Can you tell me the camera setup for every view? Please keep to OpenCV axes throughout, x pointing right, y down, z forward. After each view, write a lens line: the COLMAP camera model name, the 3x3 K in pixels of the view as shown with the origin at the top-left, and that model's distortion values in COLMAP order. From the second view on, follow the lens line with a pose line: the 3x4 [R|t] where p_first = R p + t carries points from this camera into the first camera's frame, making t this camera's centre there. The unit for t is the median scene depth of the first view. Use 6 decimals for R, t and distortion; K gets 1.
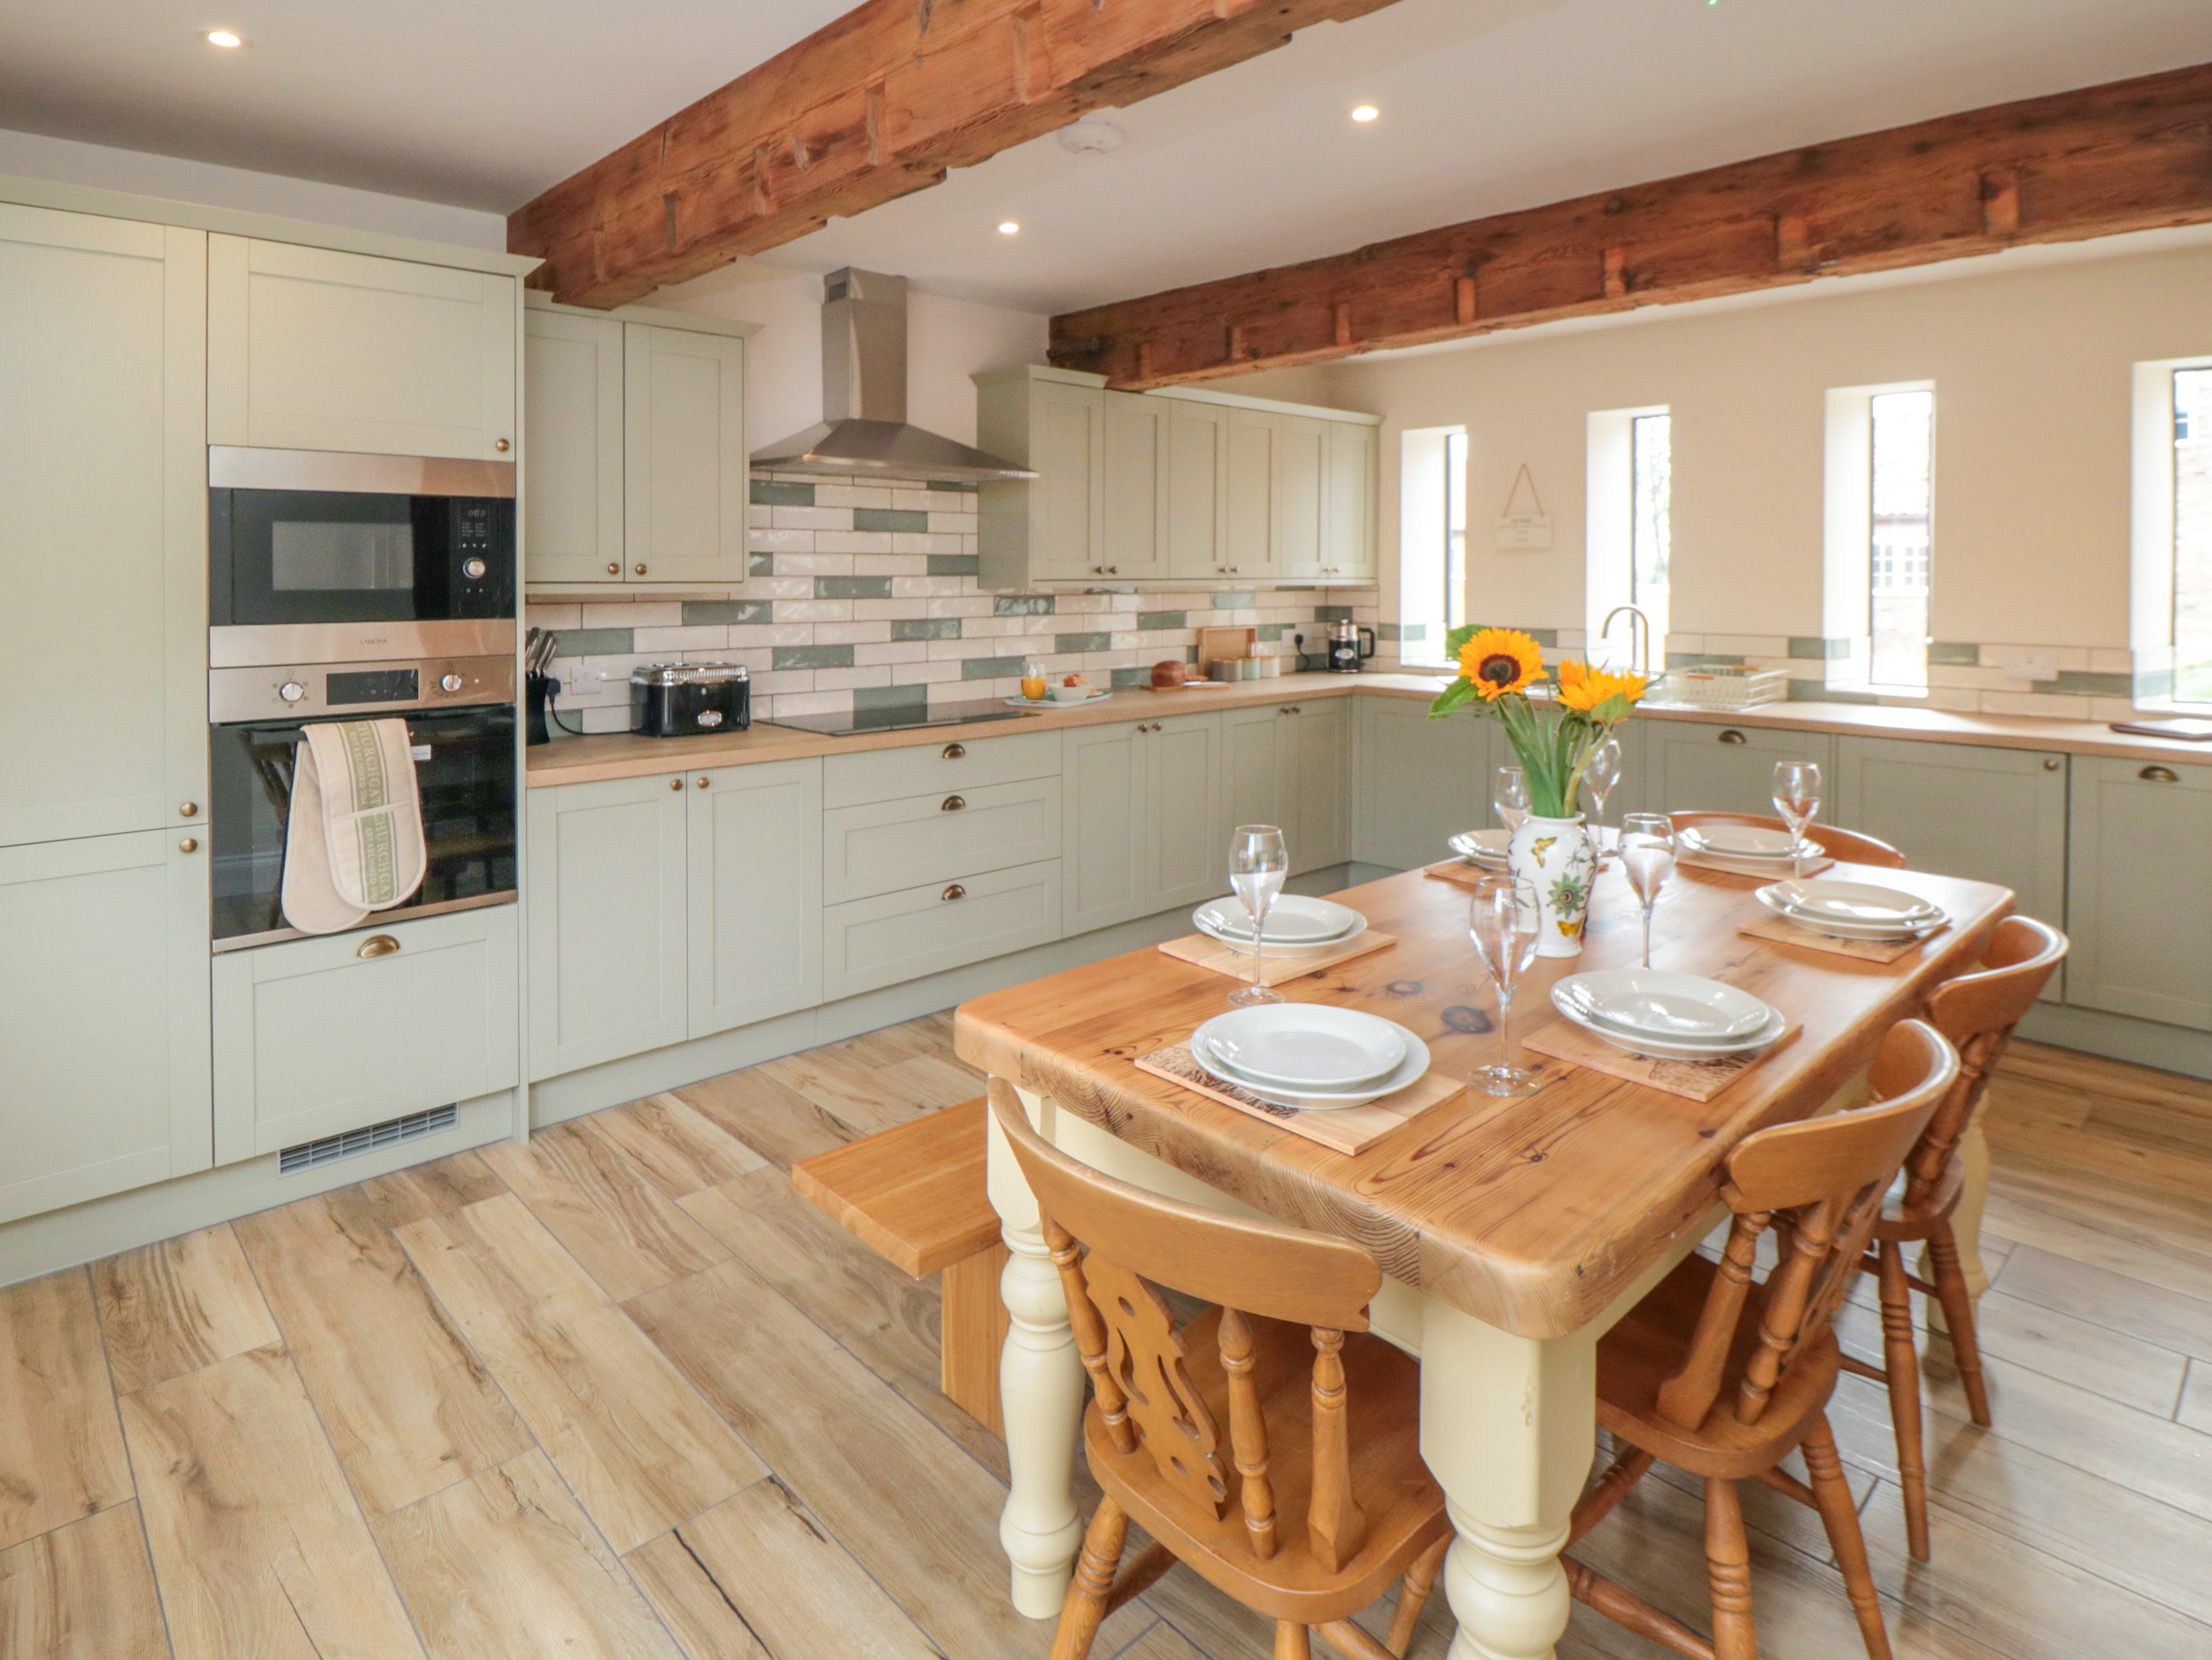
lens RADIAL K [[1177.8, 0, 1113.6], [0, 1177.8, 770.5], [0, 0, 1]] dist [0.000209, -0.014261]
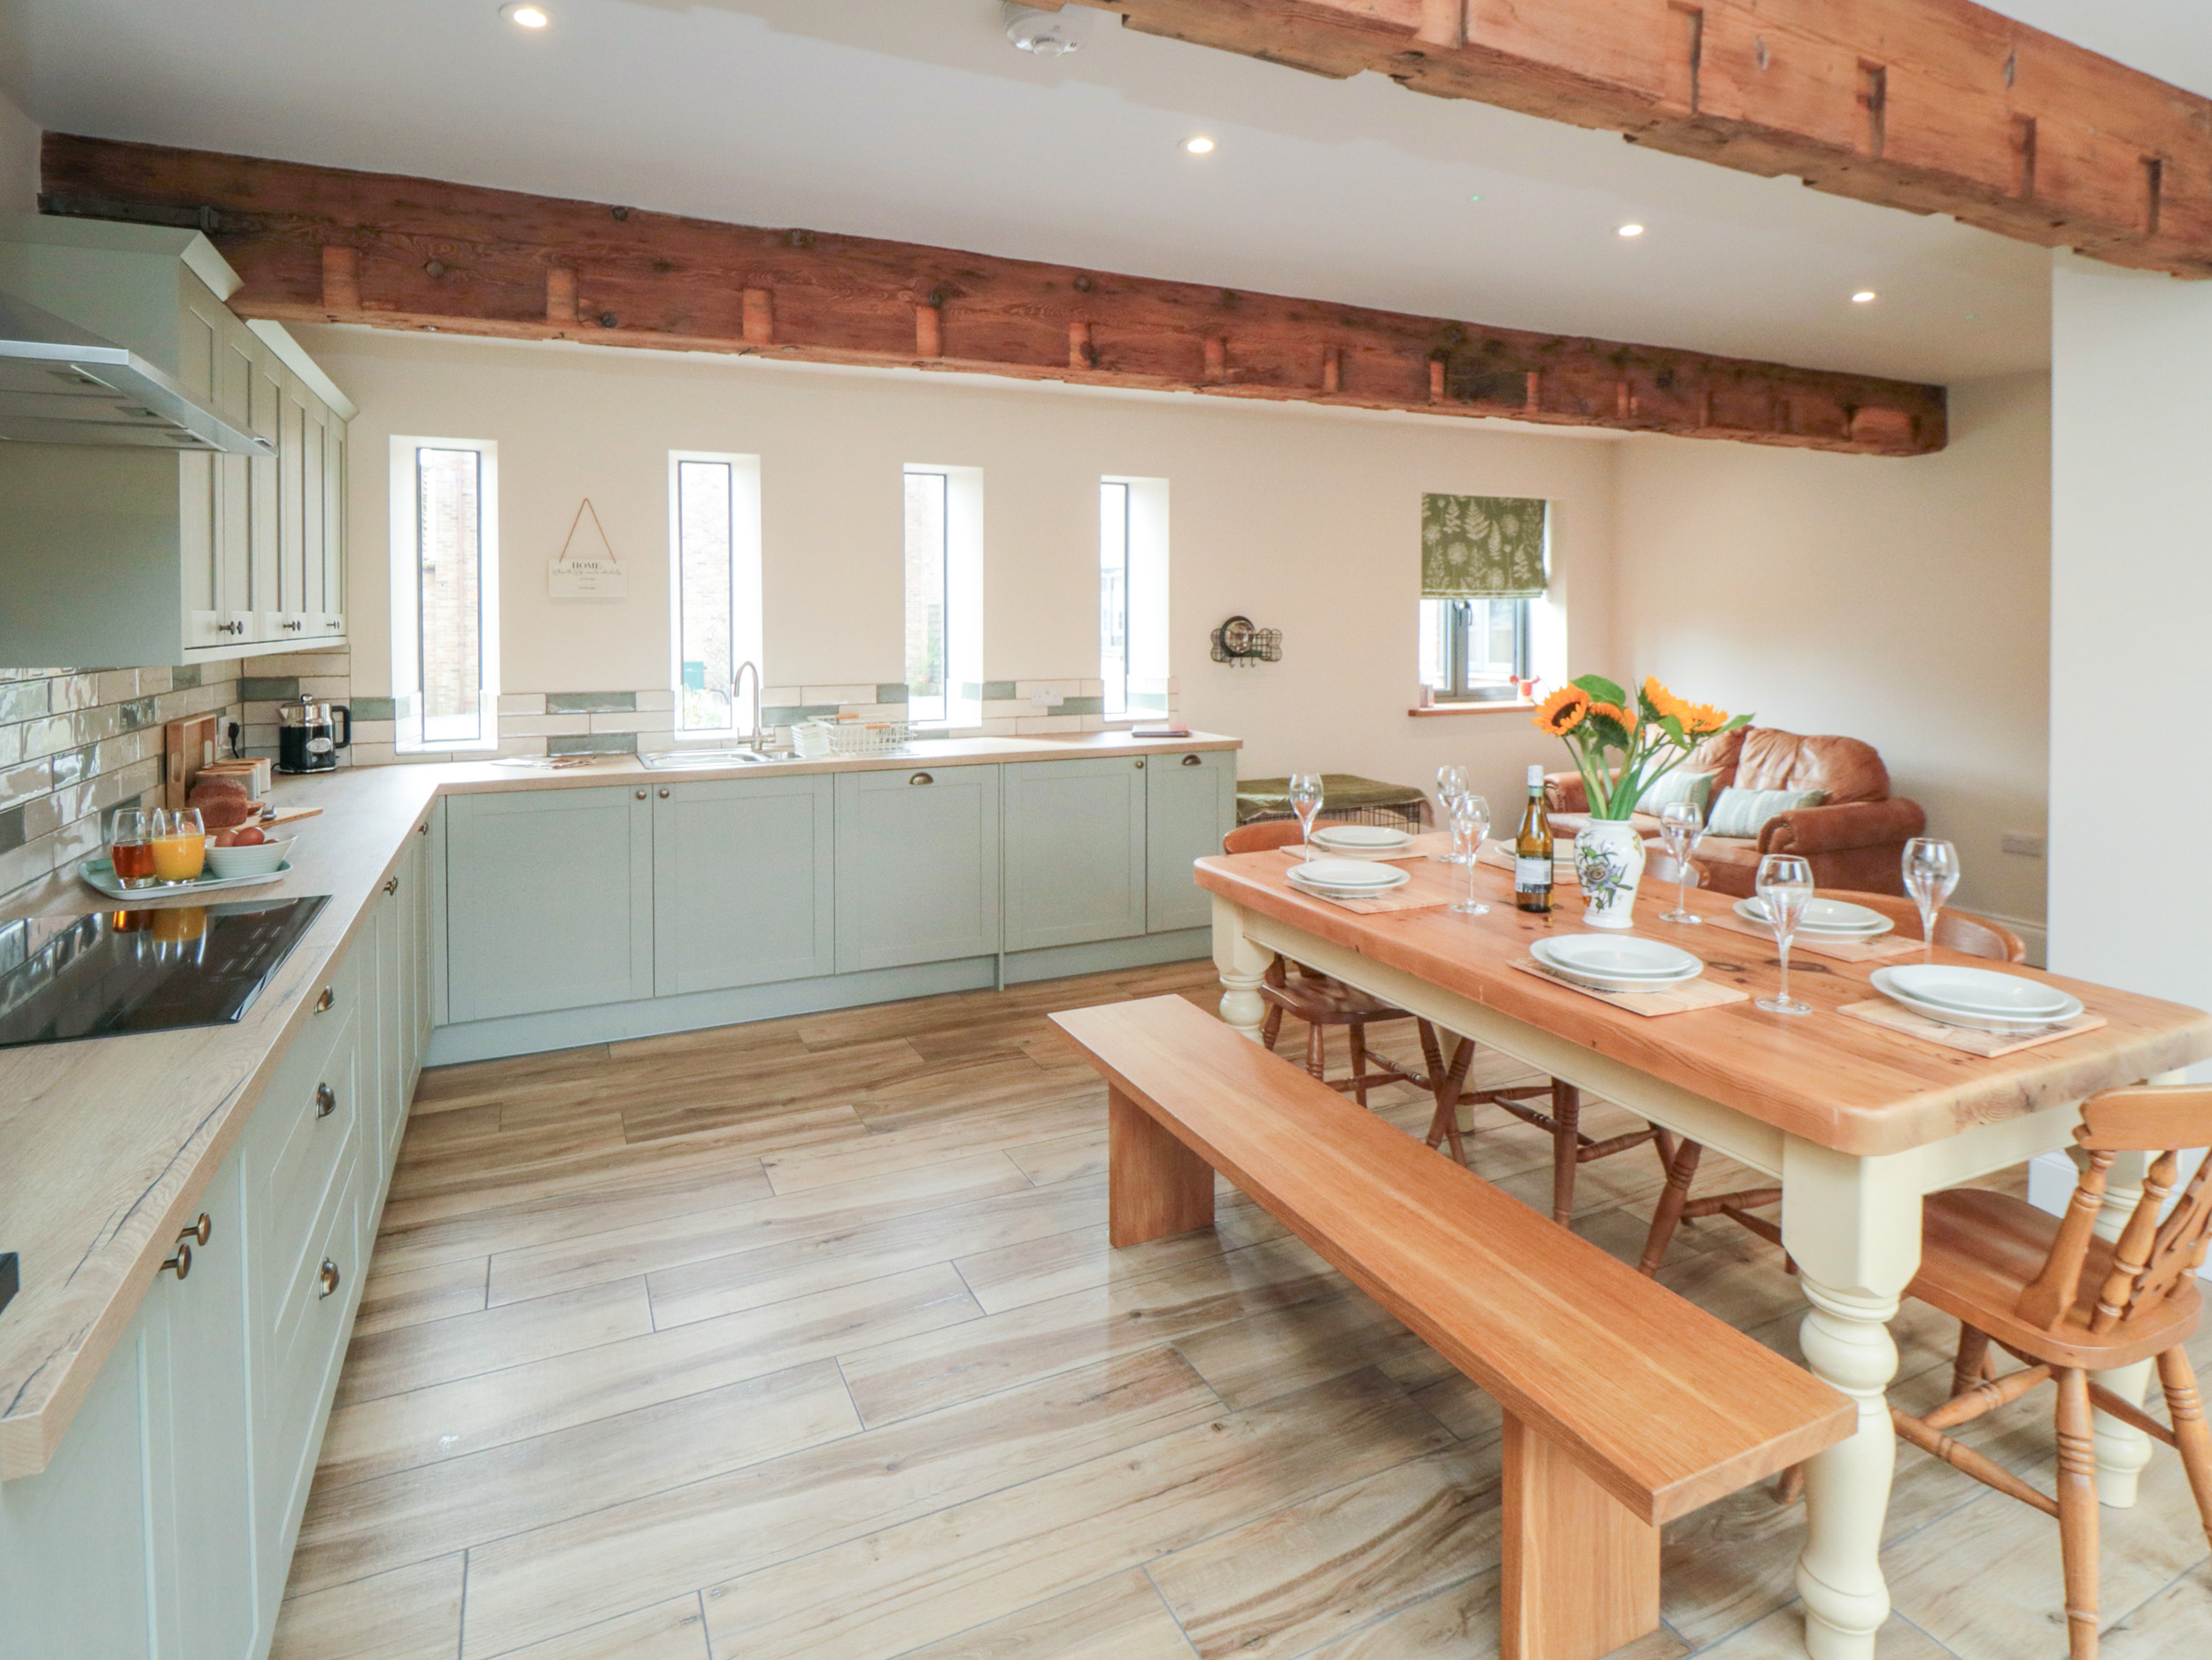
lens RADIAL K [[1229.7, 0, 1106.0], [0, 1229.7, 830.0], [0, 0, 1]] dist [-0.000290, -0.016988]
pose [[0.312836, -0.156959, 0.936748, -0.524454], [0.158686, 0.981026, 0.111384, -0.086435], [-0.936457, 0.113804, 0.331807, 0.504701]]
